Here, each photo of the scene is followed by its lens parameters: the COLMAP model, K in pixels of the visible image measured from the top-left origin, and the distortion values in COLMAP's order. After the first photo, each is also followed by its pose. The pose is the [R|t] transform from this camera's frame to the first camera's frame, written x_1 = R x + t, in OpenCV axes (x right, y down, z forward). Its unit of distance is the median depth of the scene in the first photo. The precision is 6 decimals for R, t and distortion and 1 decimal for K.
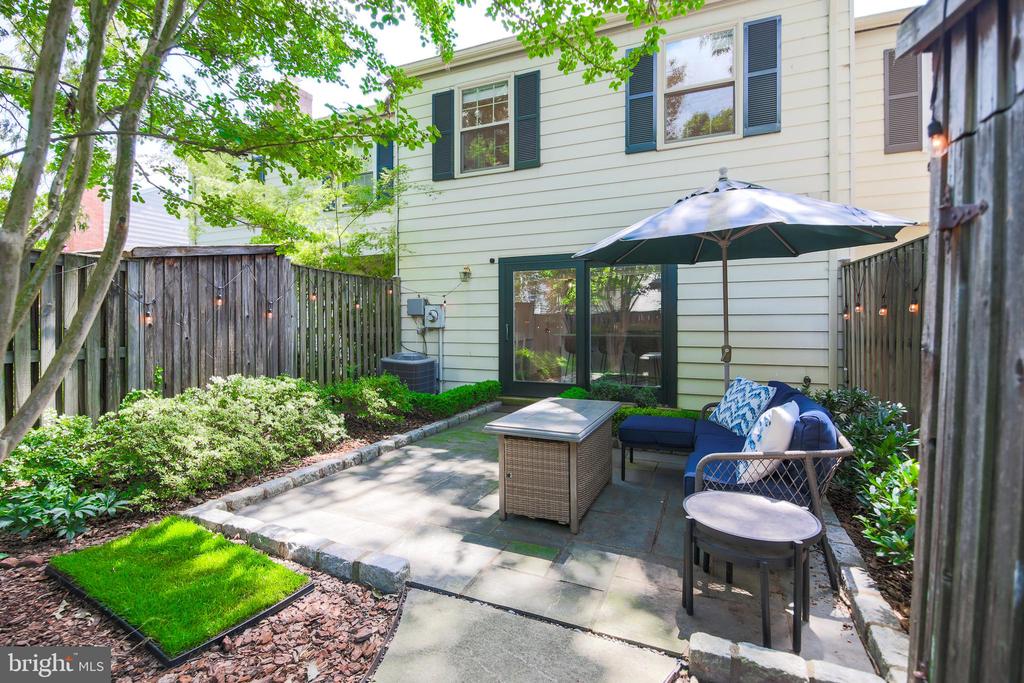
lens RADIAL K [[485.1, 0, 535.6], [0, 485.1, 332.9], [0, 0, 1]] dist [0.007609, -0.009271]
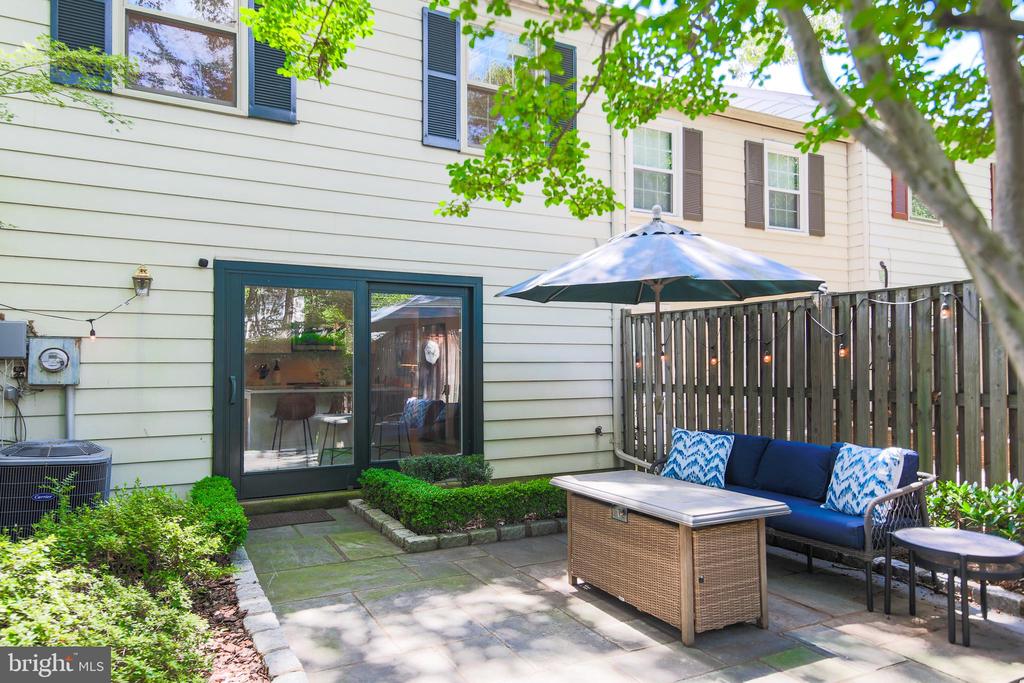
lens RADIAL K [[666.9, 0, 464.5], [0, 666.9, 354.3], [0, 0, 1]] dist [0.032638, -0.001195]
pose [[0.630681, 0.010864, 0.775966, -0.653851], [0.017609, 0.999444, -0.028305, -0.021007], [-0.775842, 0.031516, 0.630139, 0.363816]]
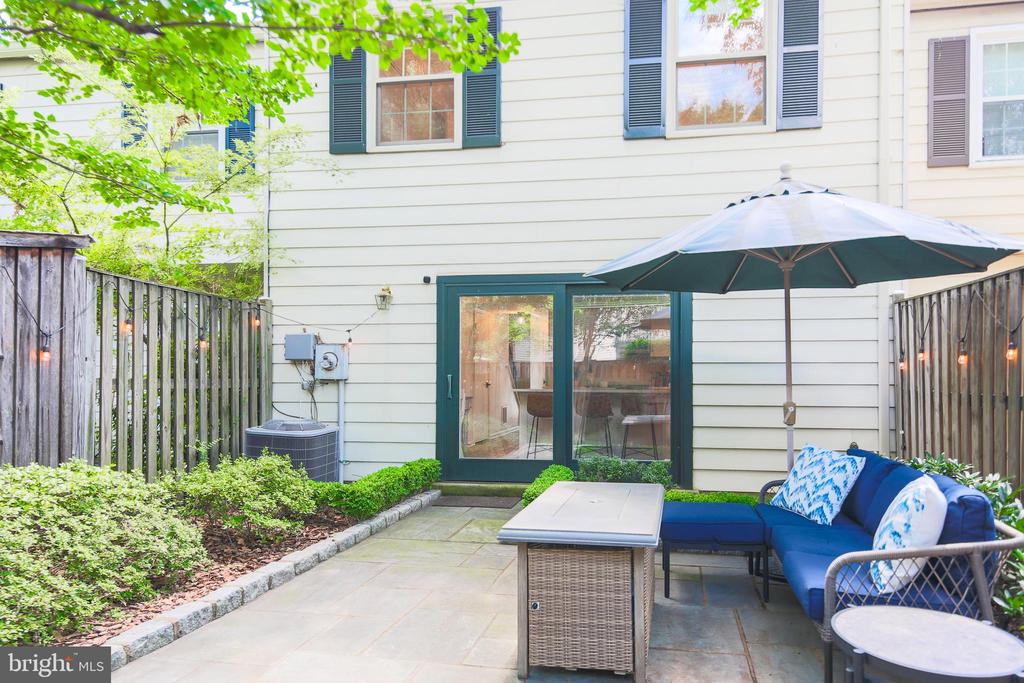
lens RADIAL K [[666.9, 0, 615.7], [0, 666.9, 374.8], [0, 0, 1]] dist [0.032638, -0.001195]
pose [[0.968127, 0.003281, 0.250437, -0.089154], [0.001885, 0.999790, -0.020384, 0.002481], [-0.250452, 0.020207, 0.967918, 0.054069]]
